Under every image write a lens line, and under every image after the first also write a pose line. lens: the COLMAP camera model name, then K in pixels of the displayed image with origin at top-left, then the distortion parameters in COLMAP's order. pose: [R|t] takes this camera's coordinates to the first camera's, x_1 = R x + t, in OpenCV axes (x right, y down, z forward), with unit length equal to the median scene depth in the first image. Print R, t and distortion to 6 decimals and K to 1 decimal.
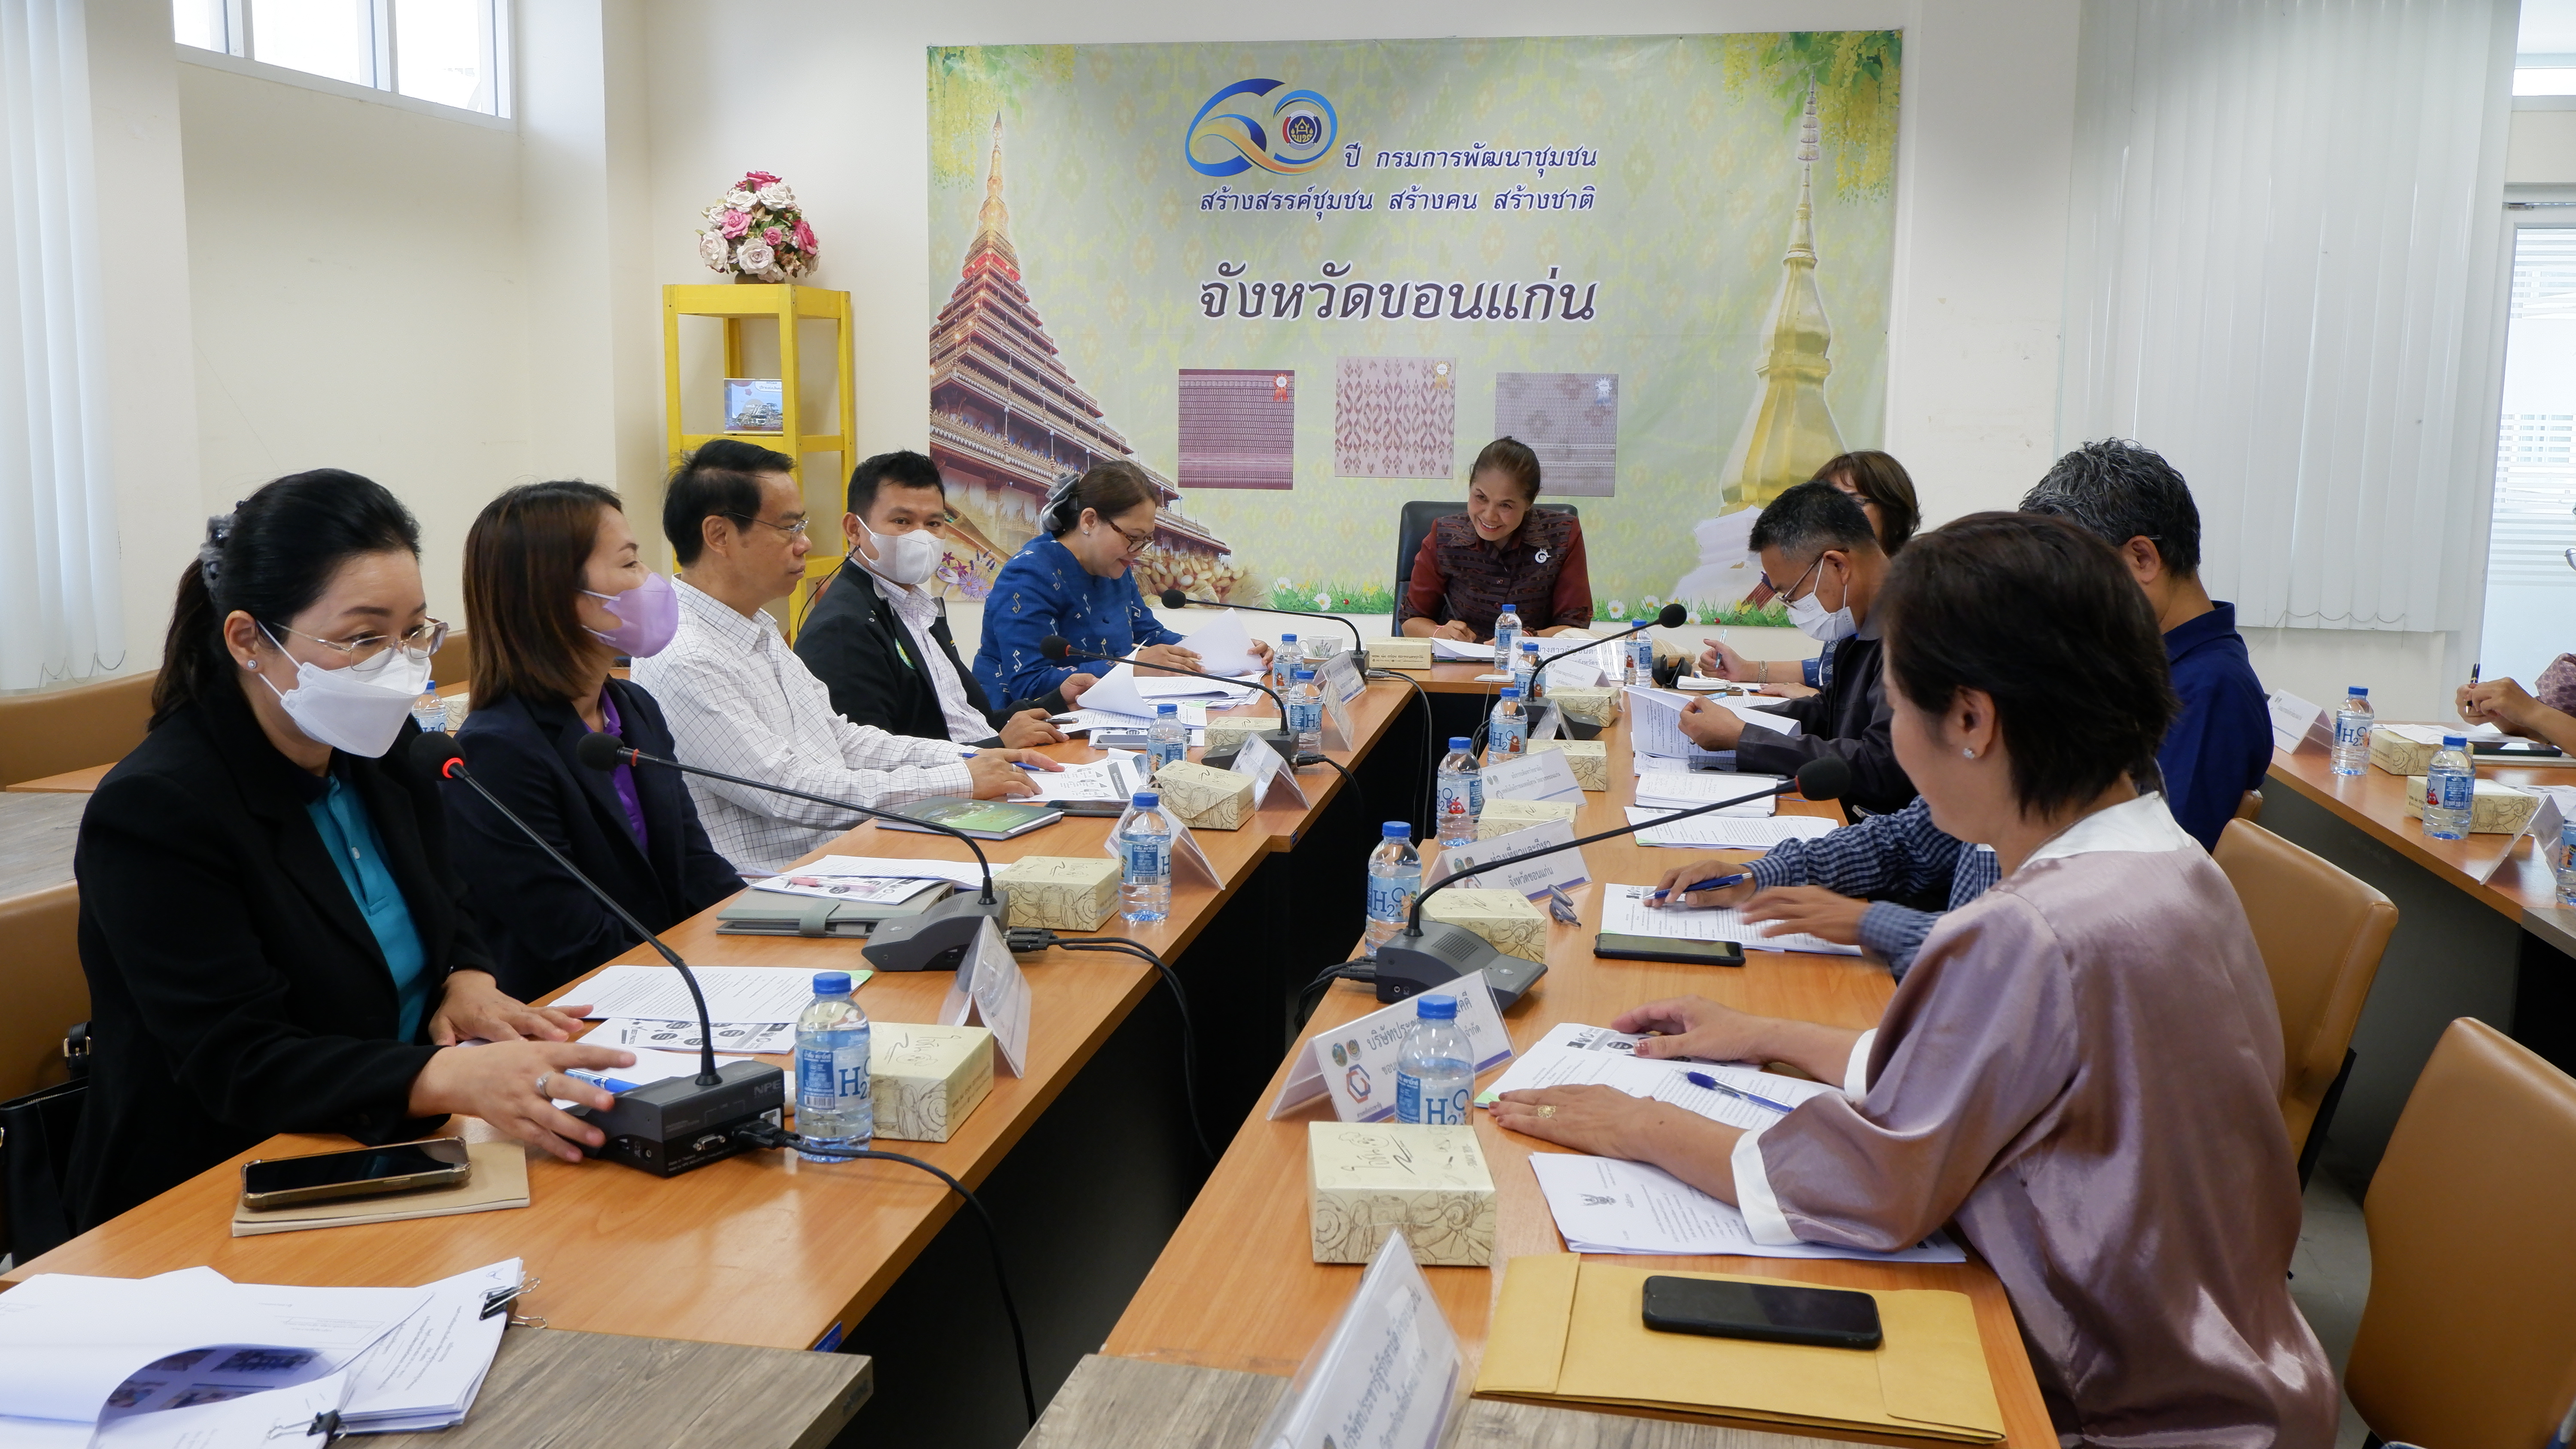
lens RADIAL K [[2180.4, 0, 1288.0], [0, 2180.4, 724.5], [0, 0, 1]] dist [-0.003407, 0.008666]
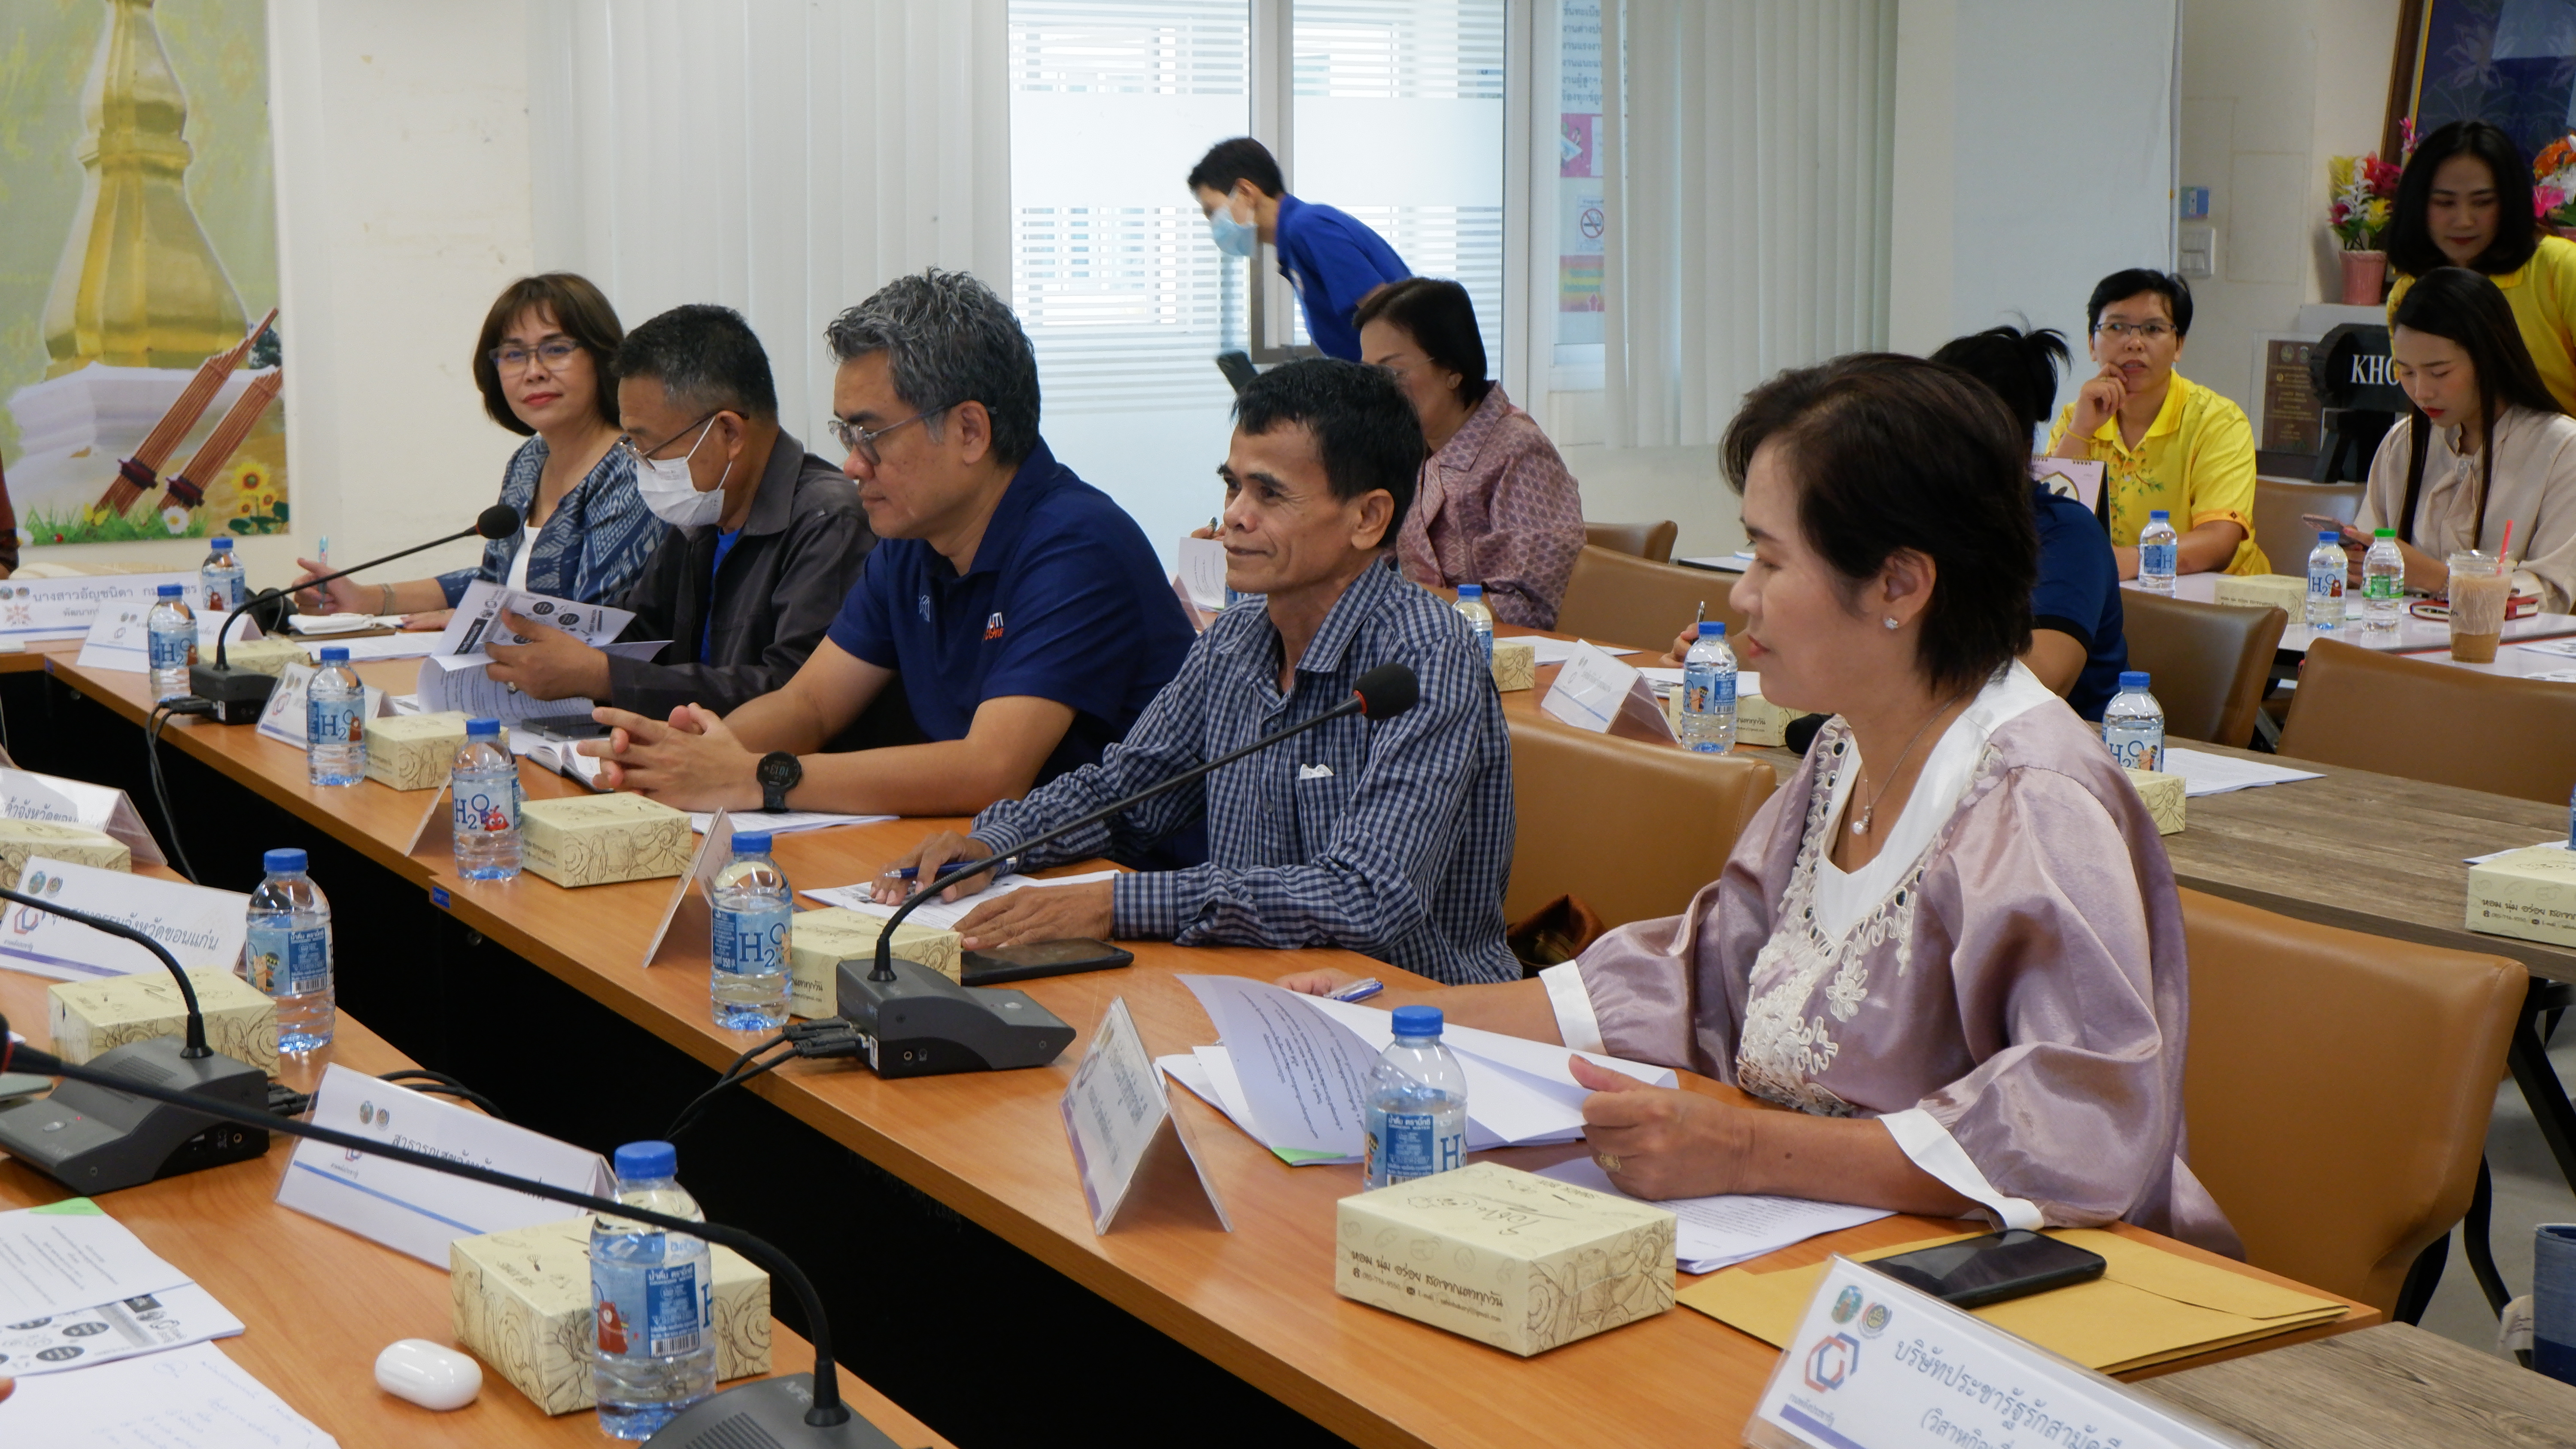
lens RADIAL K [[3126.8, 0, 1288.0], [0, 3126.8, 724.5], [0, 0, 1]] dist [-0.013252, -0.035273]
pose [[0.752709, -0.117904, 0.647709, -0.300789], [0.103721, 0.992784, 0.060183, -0.020457], [-0.650131, 0.021880, 0.759507, 0.085753]]
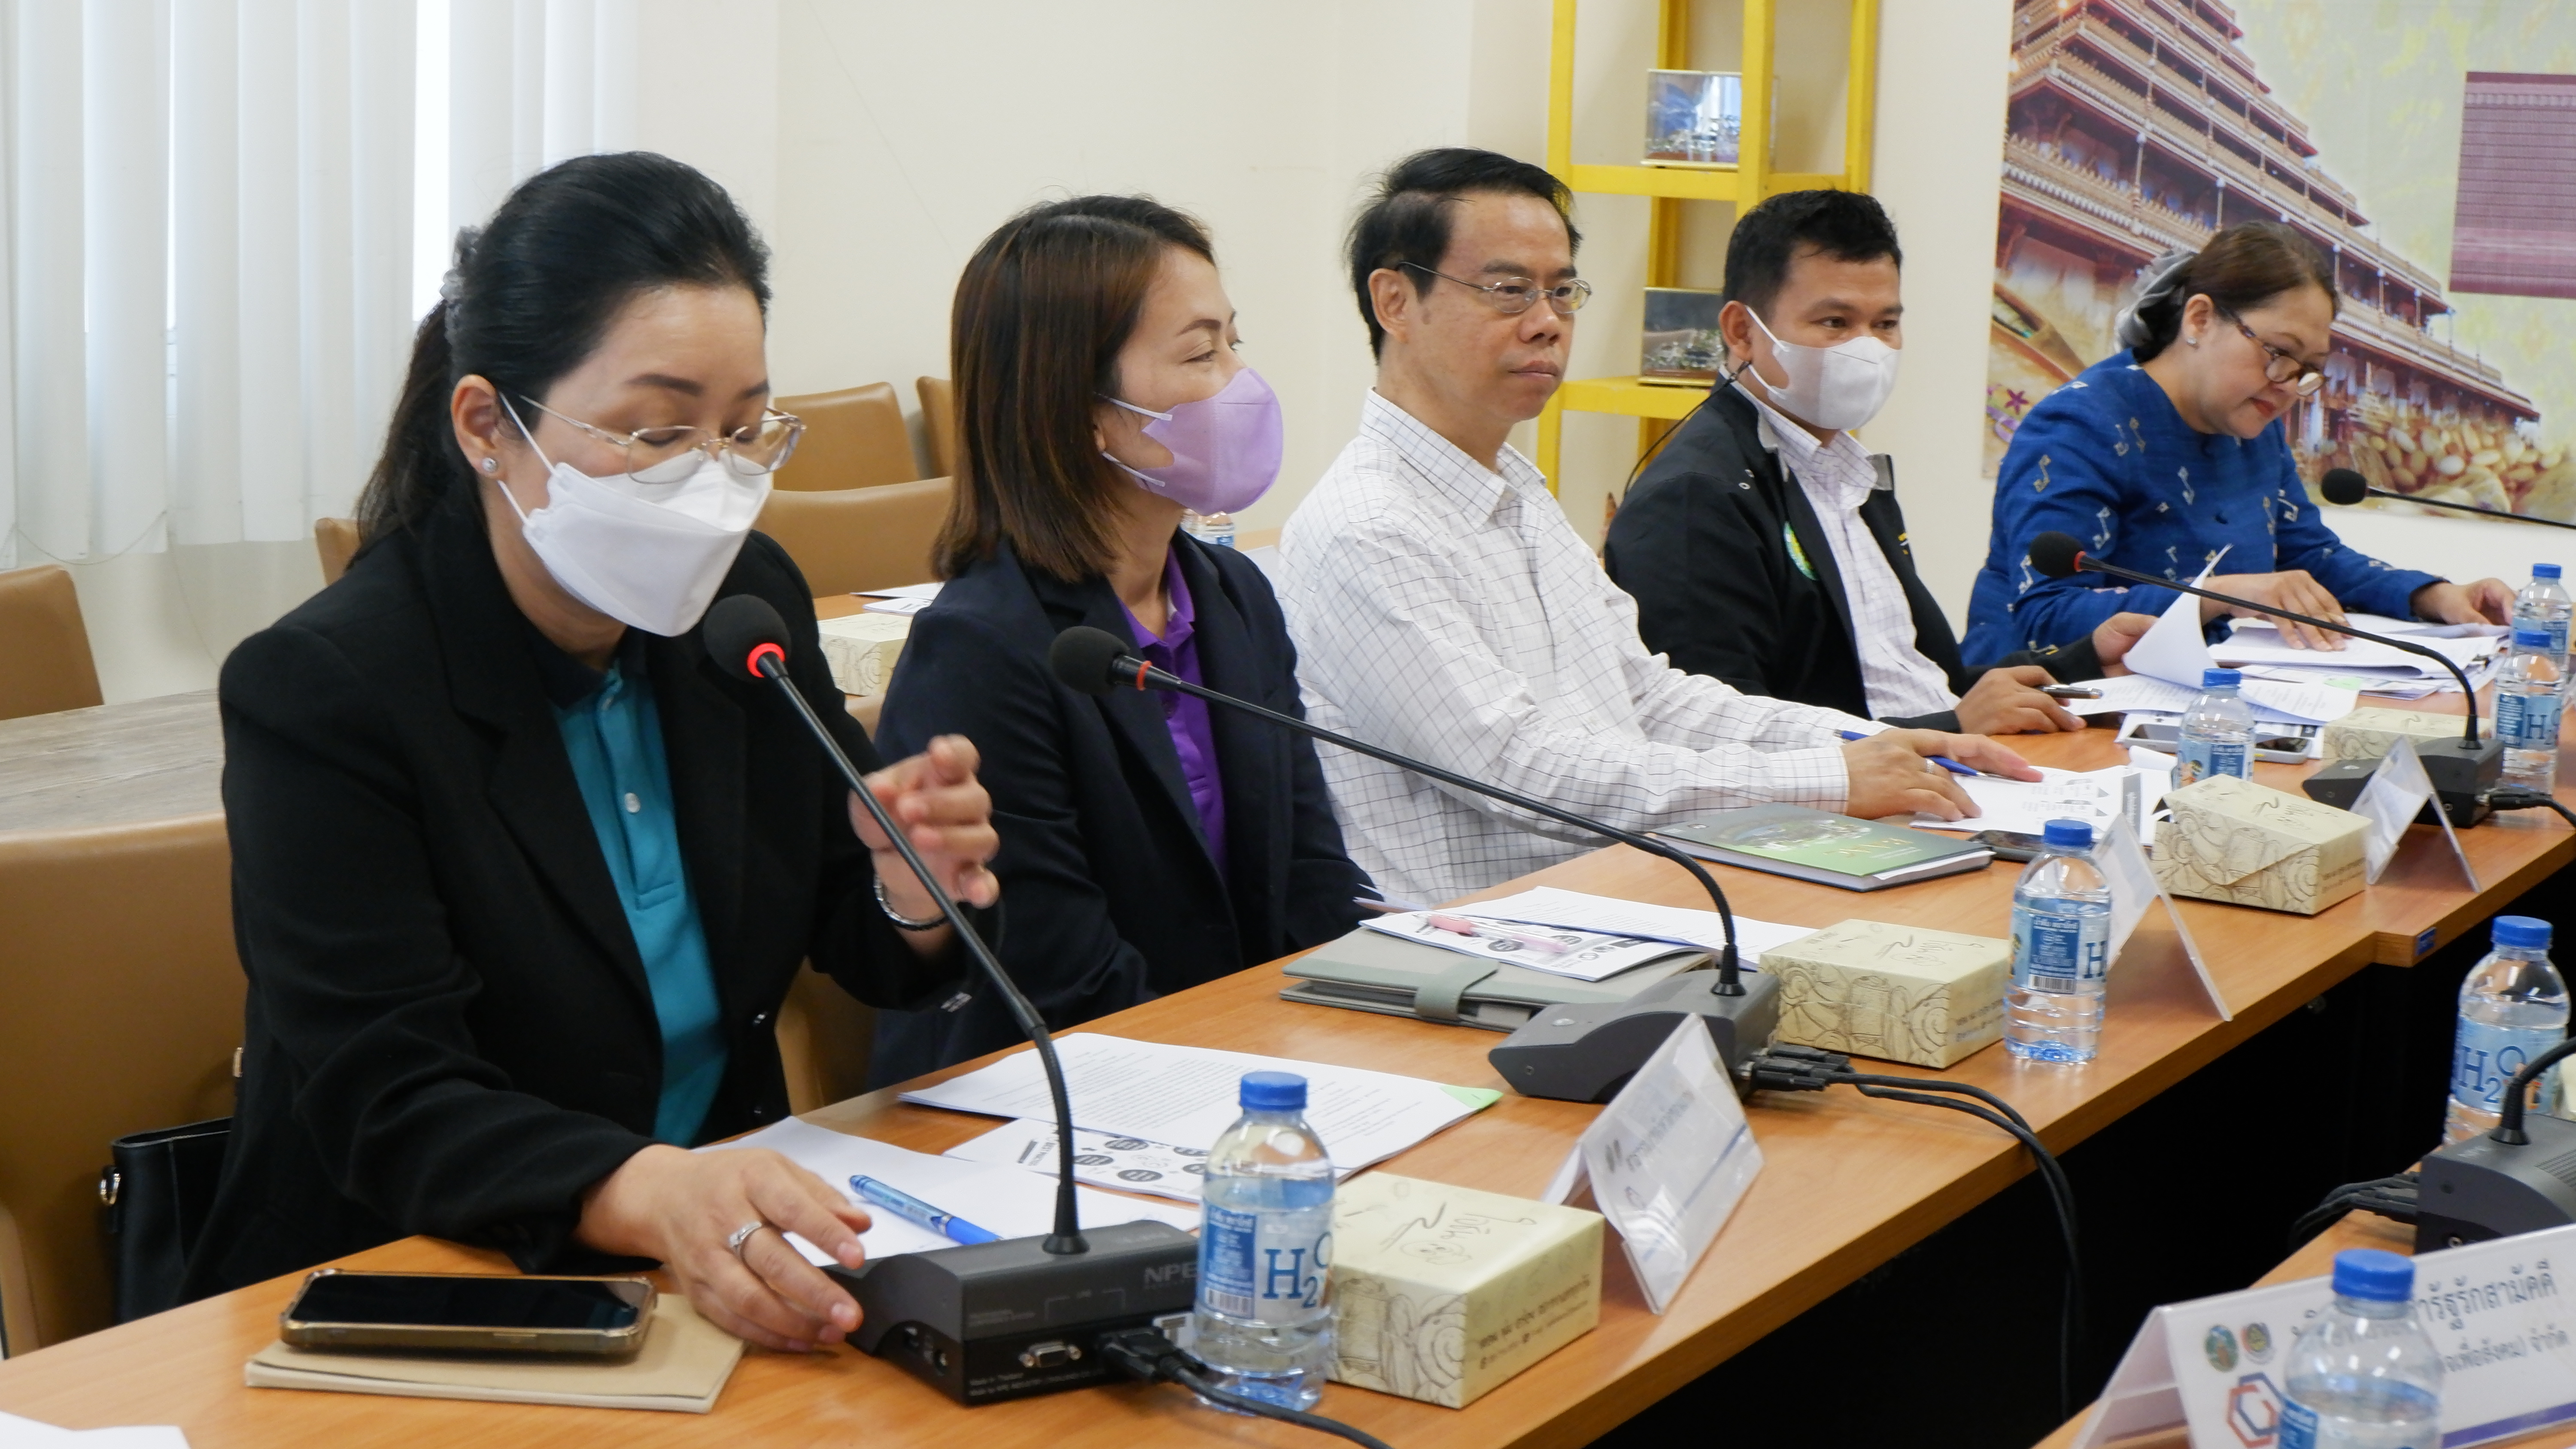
lens RADIAL K [[3829.5, 0, 1288.0], [0, 3829.5, 724.5], [0, 0, 1]] dist [0.015192, -0.438971]
pose [[0.930074, 0.079900, -0.358579, 0.062781], [-0.078144, 0.996753, 0.019413, 0.003437], [0.358966, 0.009966, 0.933297, 0.045903]]
